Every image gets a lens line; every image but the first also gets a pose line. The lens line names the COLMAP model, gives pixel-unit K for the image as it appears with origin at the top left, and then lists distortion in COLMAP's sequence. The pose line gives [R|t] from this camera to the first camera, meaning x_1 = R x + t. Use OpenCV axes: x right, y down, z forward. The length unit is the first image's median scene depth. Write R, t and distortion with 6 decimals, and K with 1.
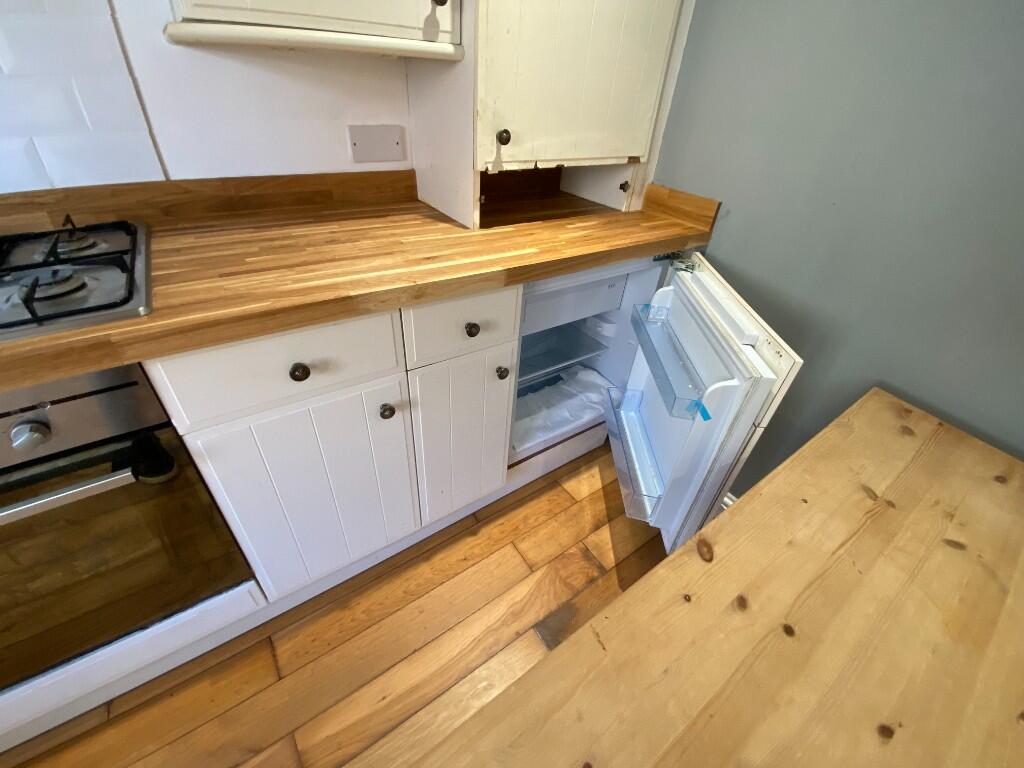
lens RADIAL K [[413.9, 0, 509.6], [0, 413.9, 380.8], [0, 0, 1]] dist [0.043225, -0.030387]
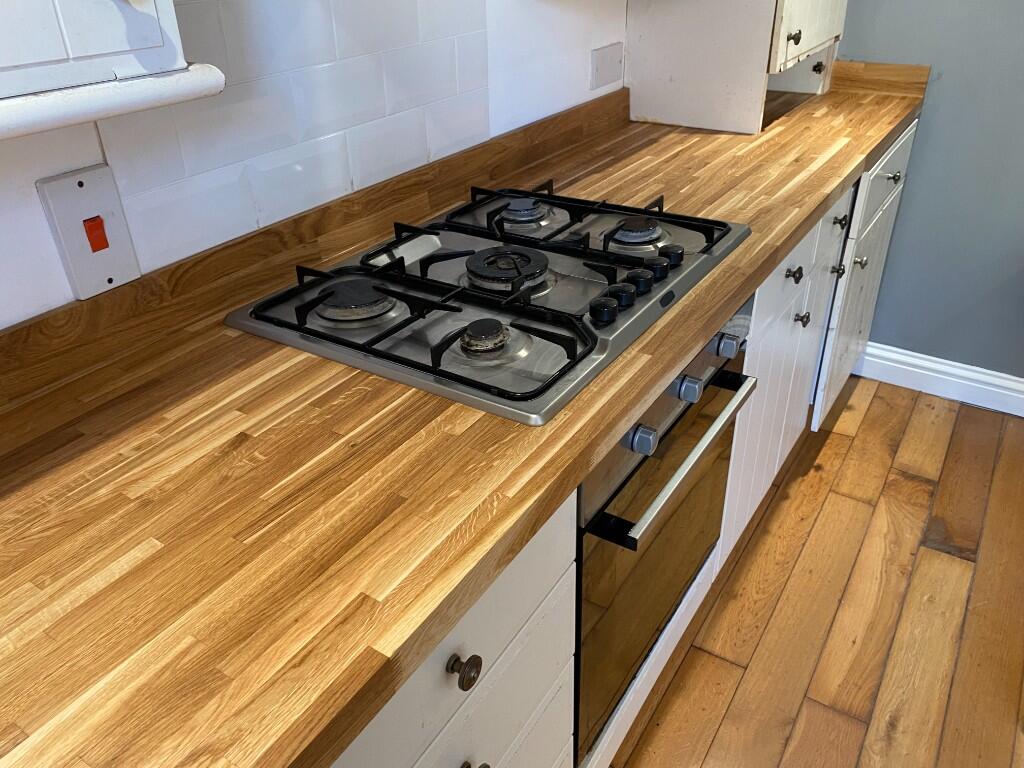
lens RADIAL K [[798.6, 0, 512.0], [0, 798.6, 384.0], [0, 0, 1]] dist [0.038450, -0.001760]
pose [[0.915931, -0.266952, 0.299680, -1.201905], [0.291279, 0.955851, -0.038794, 0.073324], [-0.276093, 0.122823, 0.953251, -0.460167]]
